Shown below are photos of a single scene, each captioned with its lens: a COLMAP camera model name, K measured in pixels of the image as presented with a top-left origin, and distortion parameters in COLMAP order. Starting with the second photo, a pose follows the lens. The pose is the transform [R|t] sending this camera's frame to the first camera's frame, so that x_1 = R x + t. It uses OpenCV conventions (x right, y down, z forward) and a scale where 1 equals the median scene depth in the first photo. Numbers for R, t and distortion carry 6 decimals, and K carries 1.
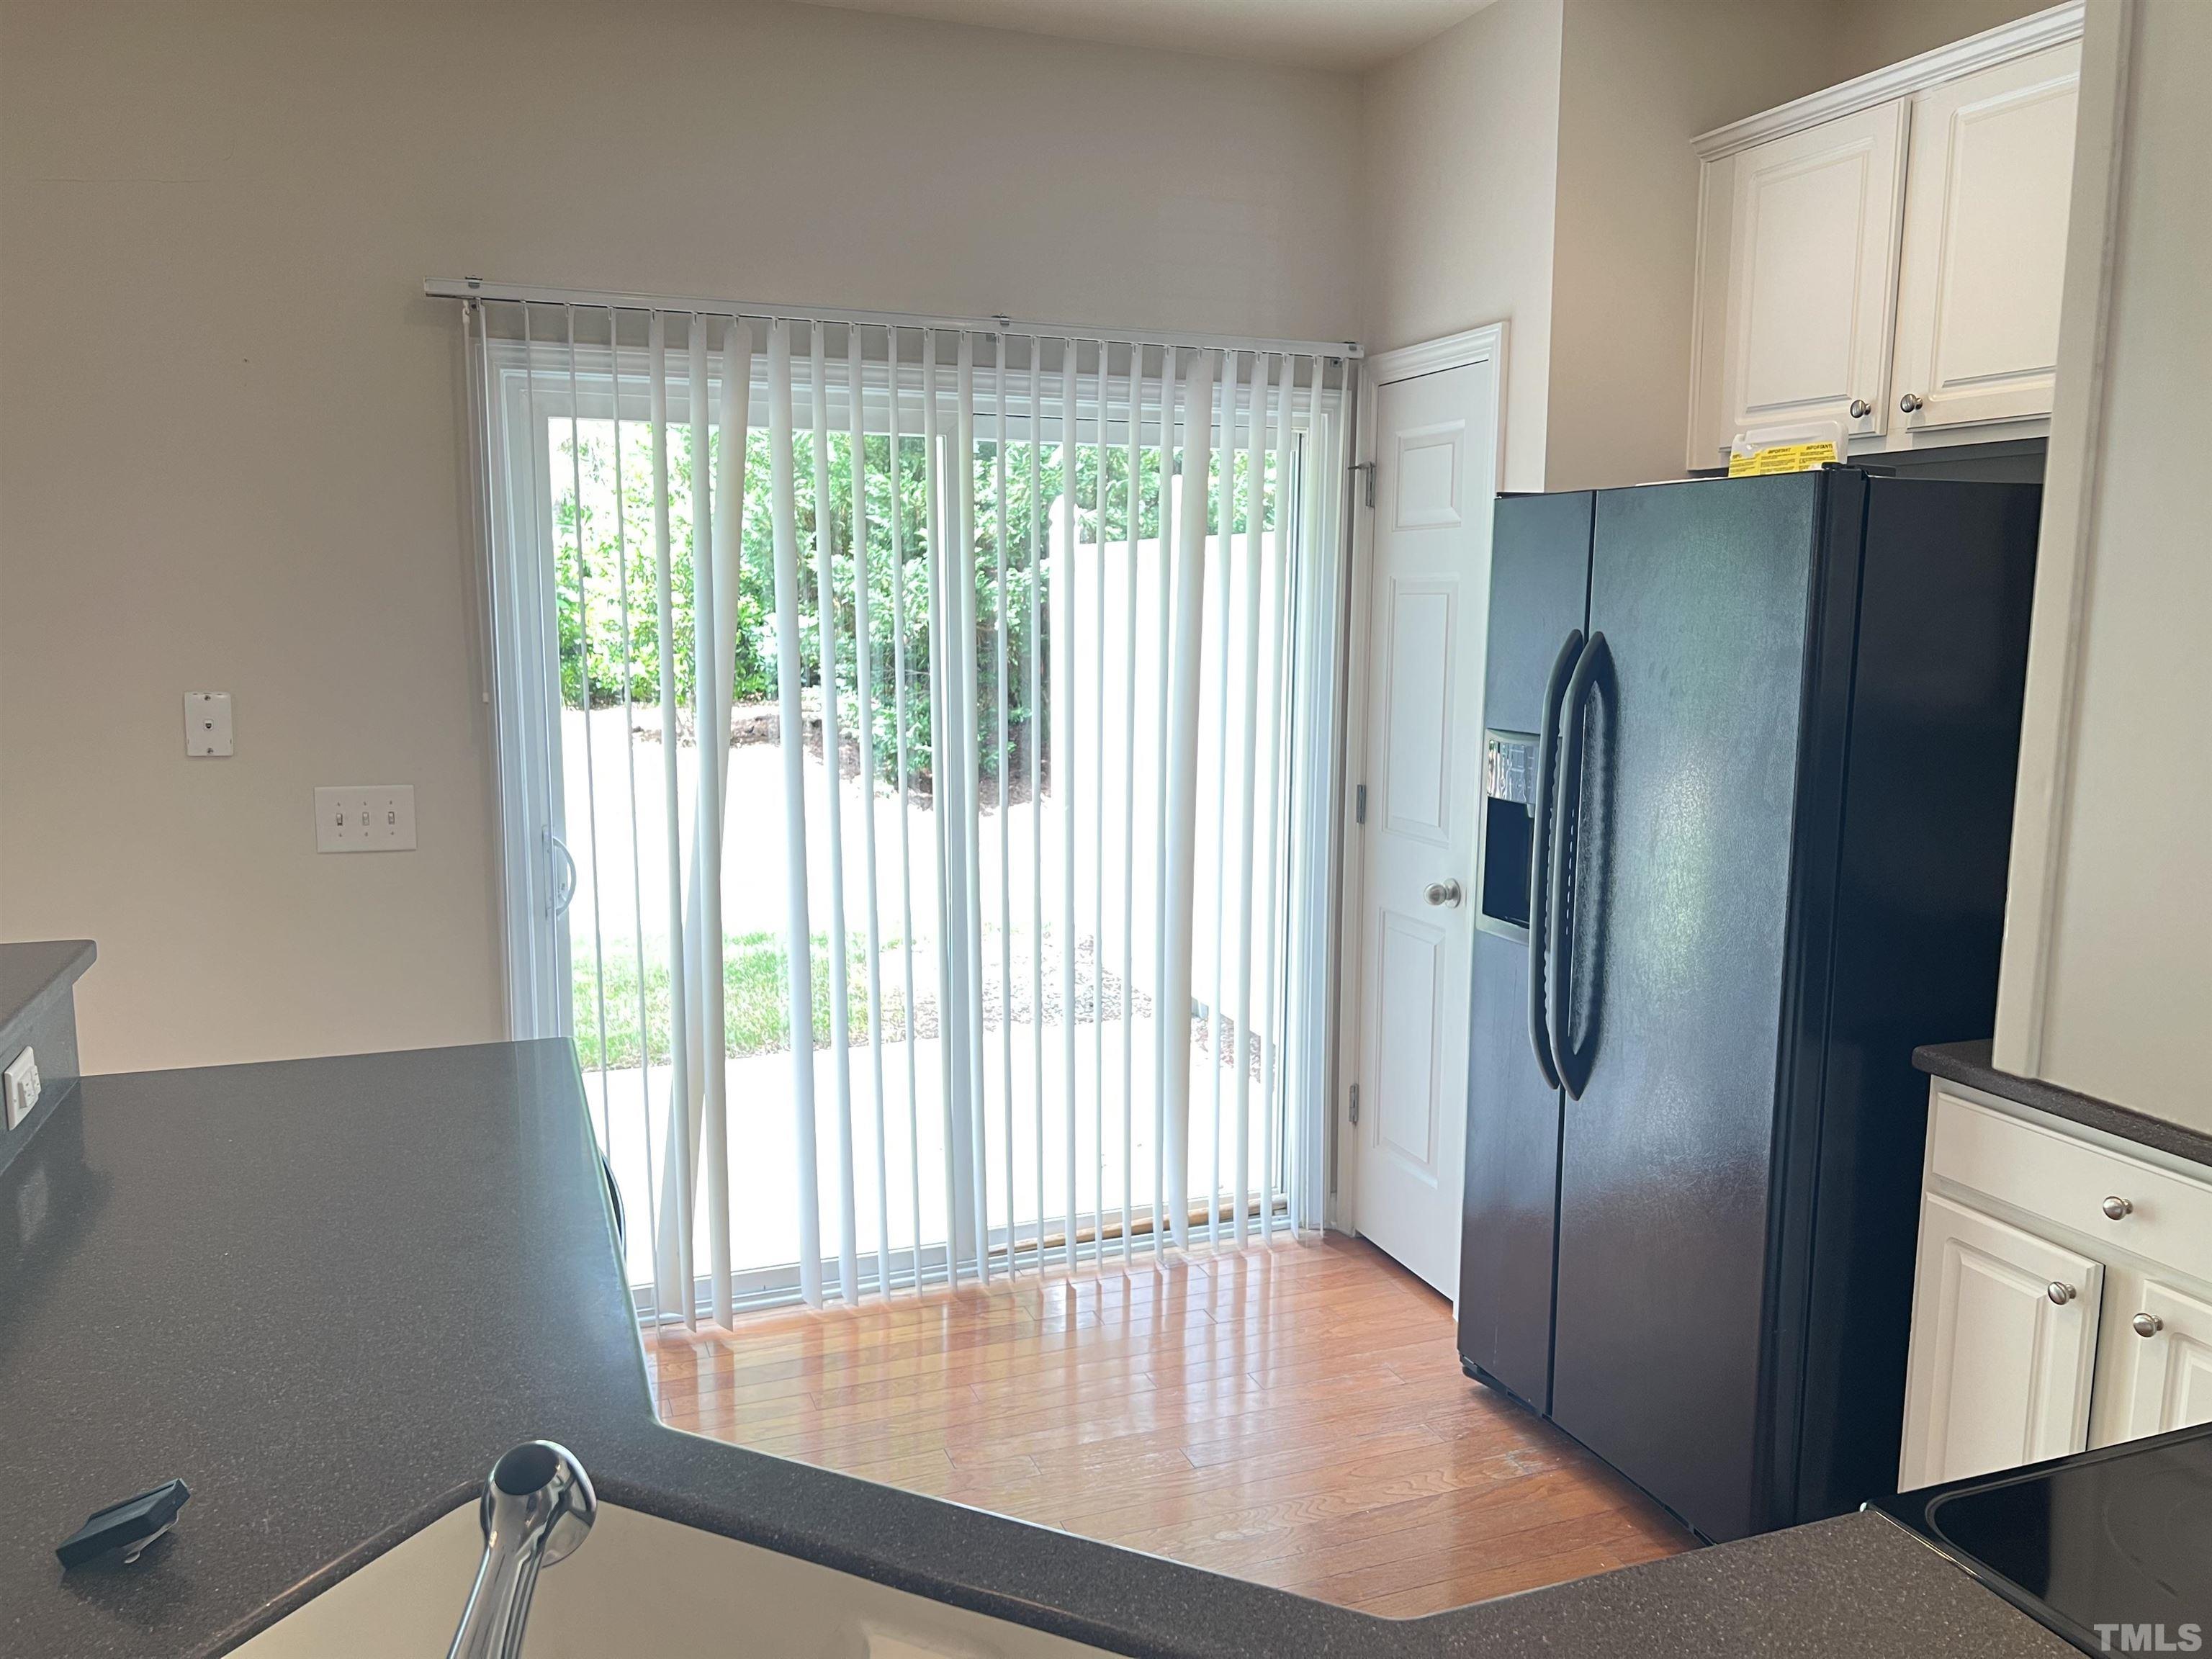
lens RADIAL K [[1669.5, 0, 1112.4], [0, 1669.5, 834.4], [0, 0, 1]] dist [0.048534, -0.009553]
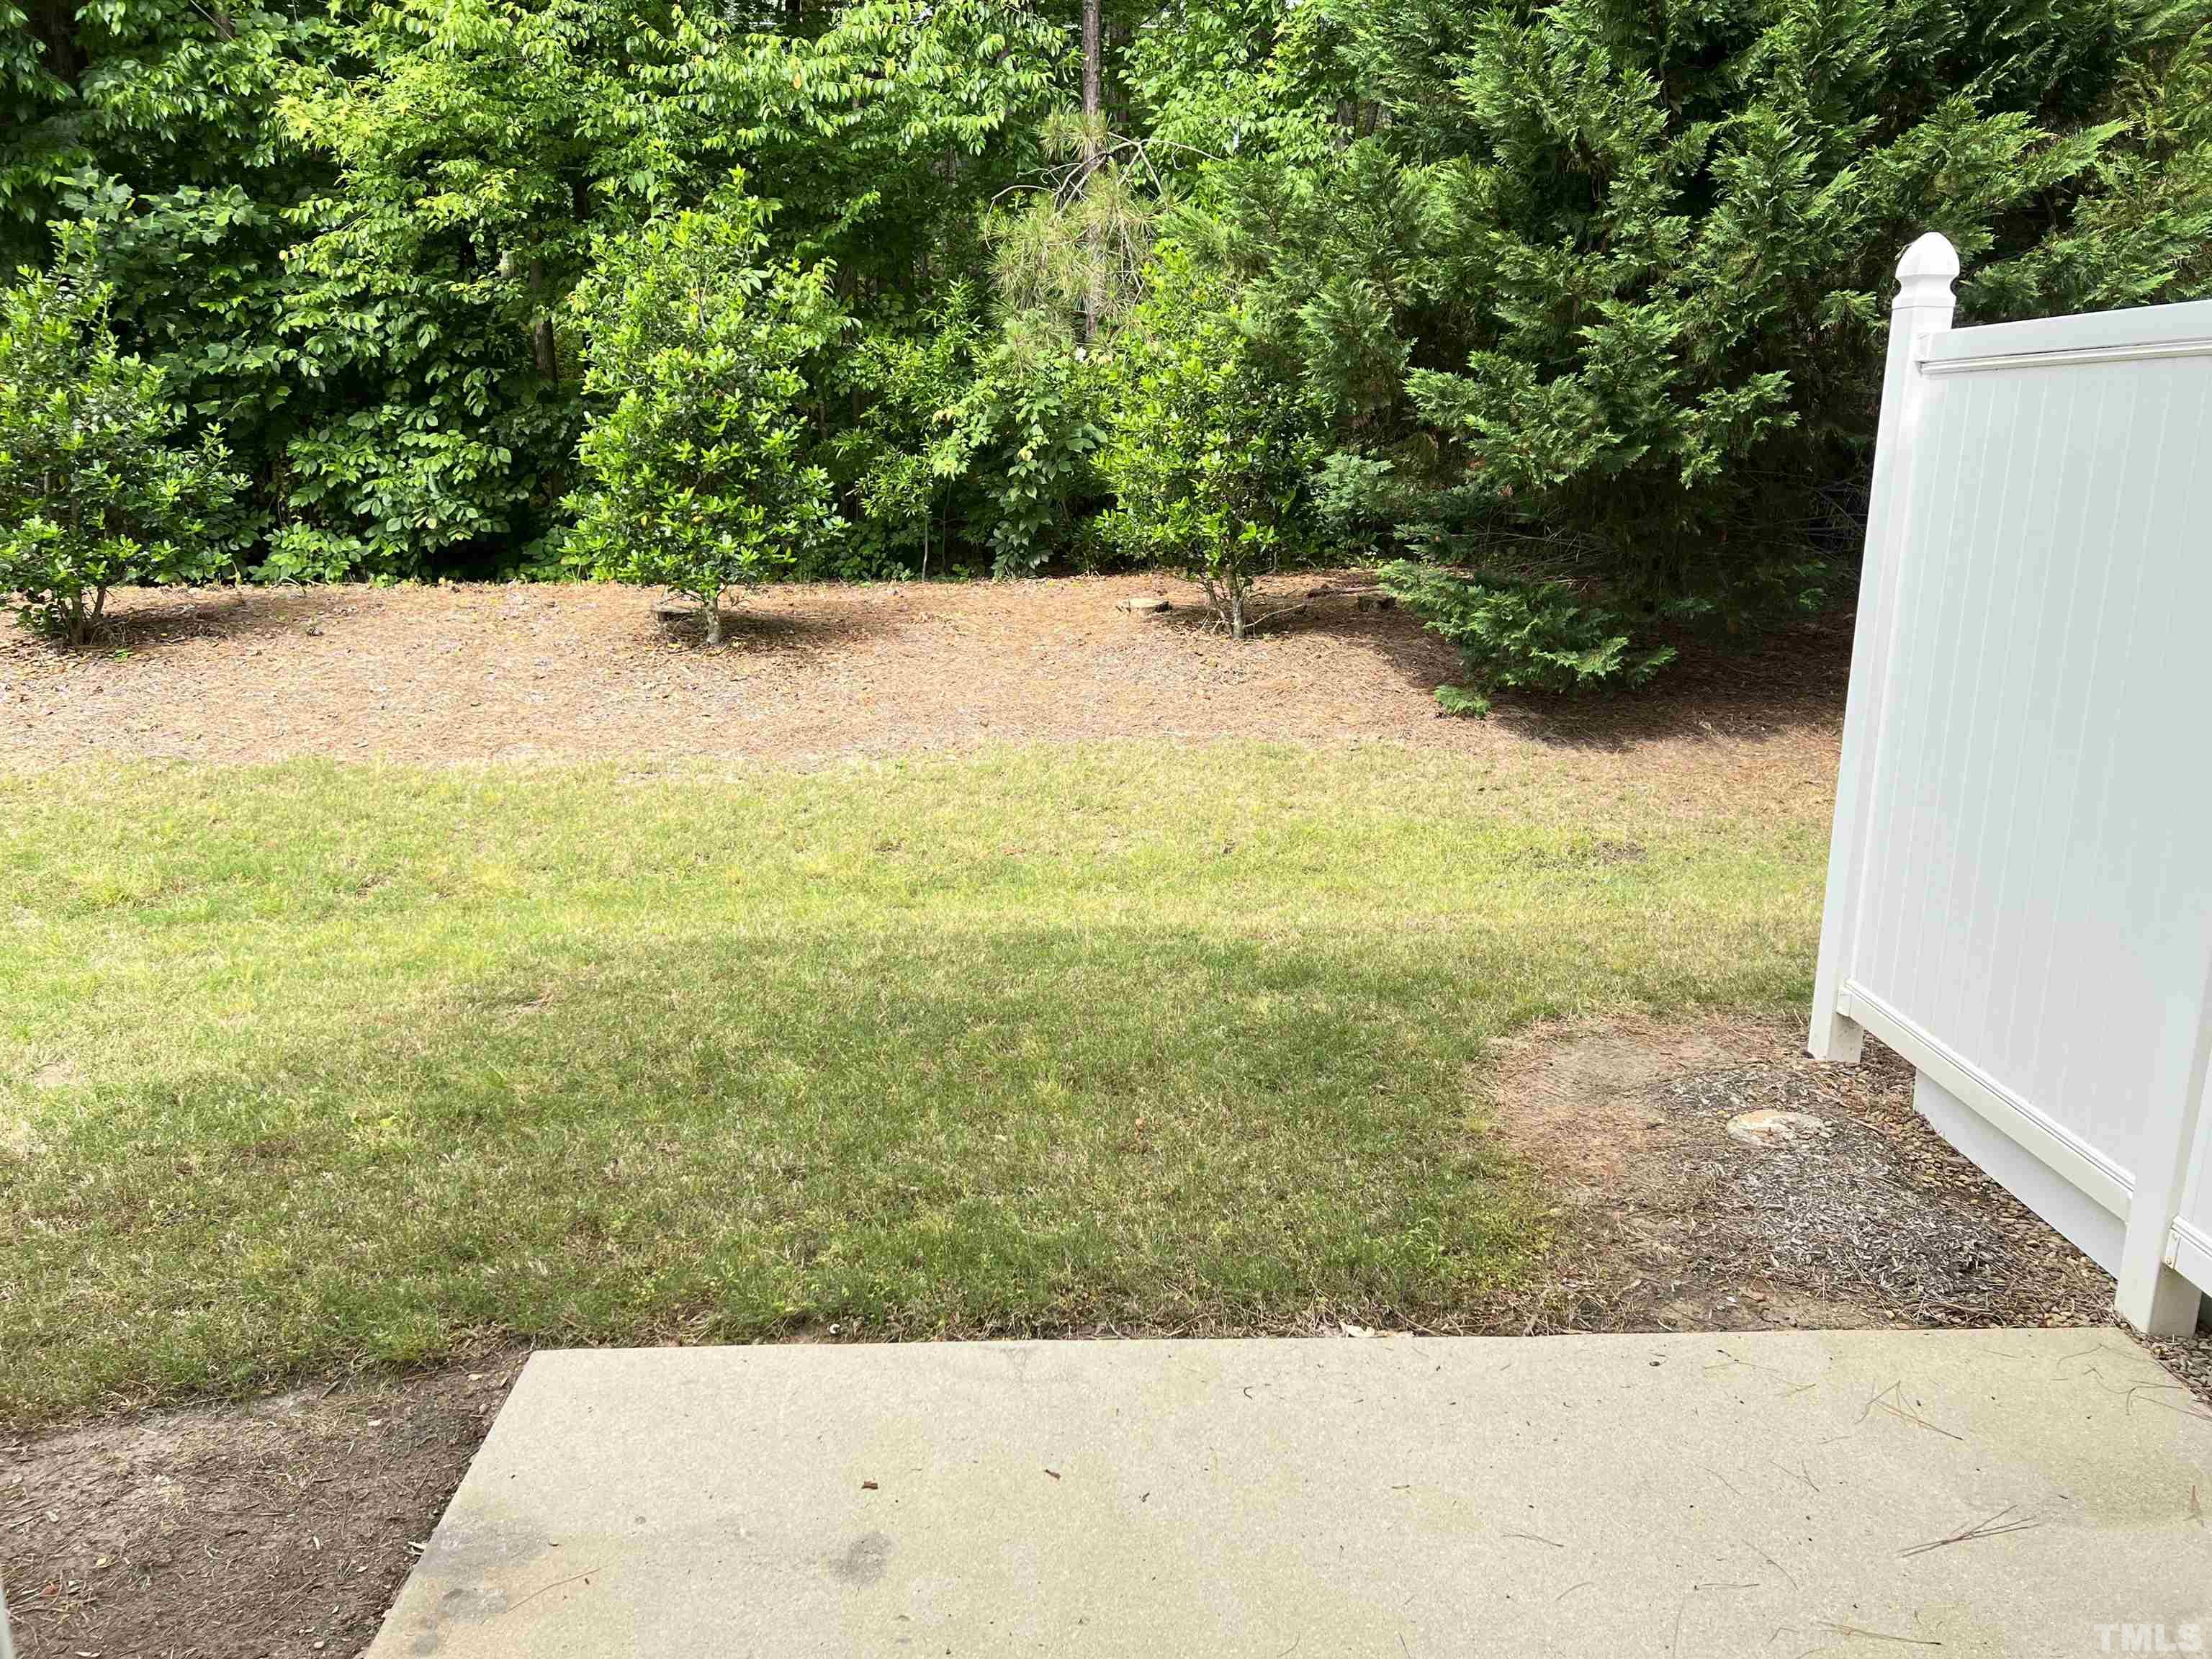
lens RADIAL K [[1669.5, 0, 1107.6], [0, 1669.5, 840.0], [0, 0, 1]] dist [0.048534, -0.009553]
pose [[0.947653, 0.077345, -0.309792, -0.062236], [-0.047821, 0.993655, 0.101798, -0.035624], [0.315700, -0.081655, 0.945339, 0.262960]]
